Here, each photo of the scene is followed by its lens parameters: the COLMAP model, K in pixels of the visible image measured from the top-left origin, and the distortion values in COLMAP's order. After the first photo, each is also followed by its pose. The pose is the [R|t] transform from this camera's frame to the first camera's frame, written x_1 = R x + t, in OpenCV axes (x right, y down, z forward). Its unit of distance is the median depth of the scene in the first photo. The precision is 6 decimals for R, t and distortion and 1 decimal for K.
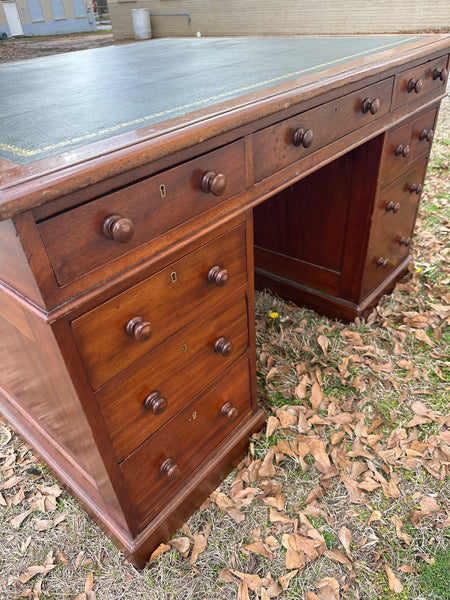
lens RADIAL K [[430.3, 0, 222.1], [0, 430.3, 300.2], [0, 0, 1]] dist [-0.003588, -0.004438]
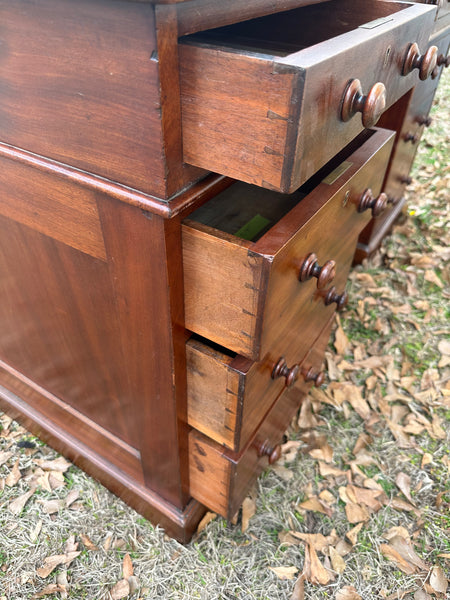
lens RADIAL K [[437.0, 0, 224.5], [0, 437.0, 300.1], [0, 0, 1]] dist [-0.009565, -0.009574]
pose [[0.983055, -0.022780, 0.181890, -0.216325], [0.007476, 0.996405, 0.084385, 0.061436], [-0.183158, -0.081595, 0.979691, 0.151100]]
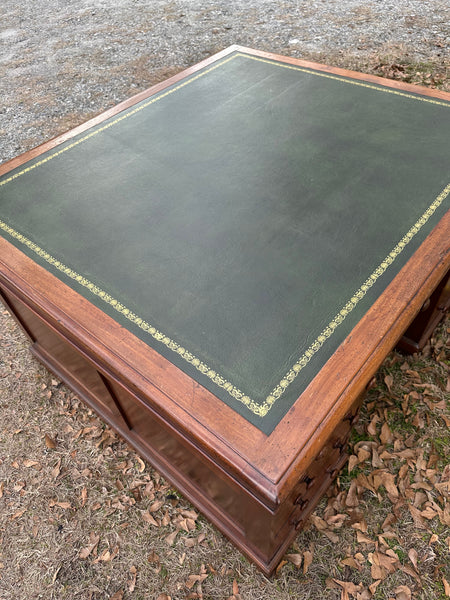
lens RADIAL K [[430.3, 0, 222.1], [0, 430.3, 300.2], [0, 0, 1]] dist [-0.003588, -0.004438]
pose [[0.999972, -0.007110, 0.002502, -0.284588], [0.006299, 0.970599, 0.240620, -0.509250], [-0.004139, -0.240597, 0.970616, -0.136564]]
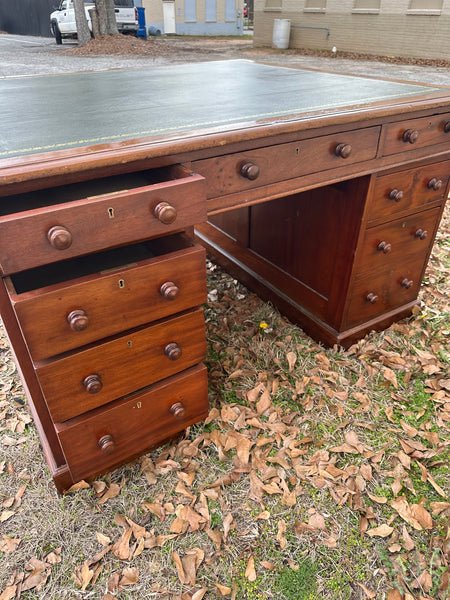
lens RADIAL K [[425.7, 0, 225.7], [0, 425.7, 300.5], [0, 0, 1]] dist [0.041893, -0.071113]
pose [[0.956577, 0.211688, -0.200374, 0.320609], [-0.214119, 0.976759, 0.009715, -0.023249], [0.197774, 0.033611, 0.979671, -0.102822]]
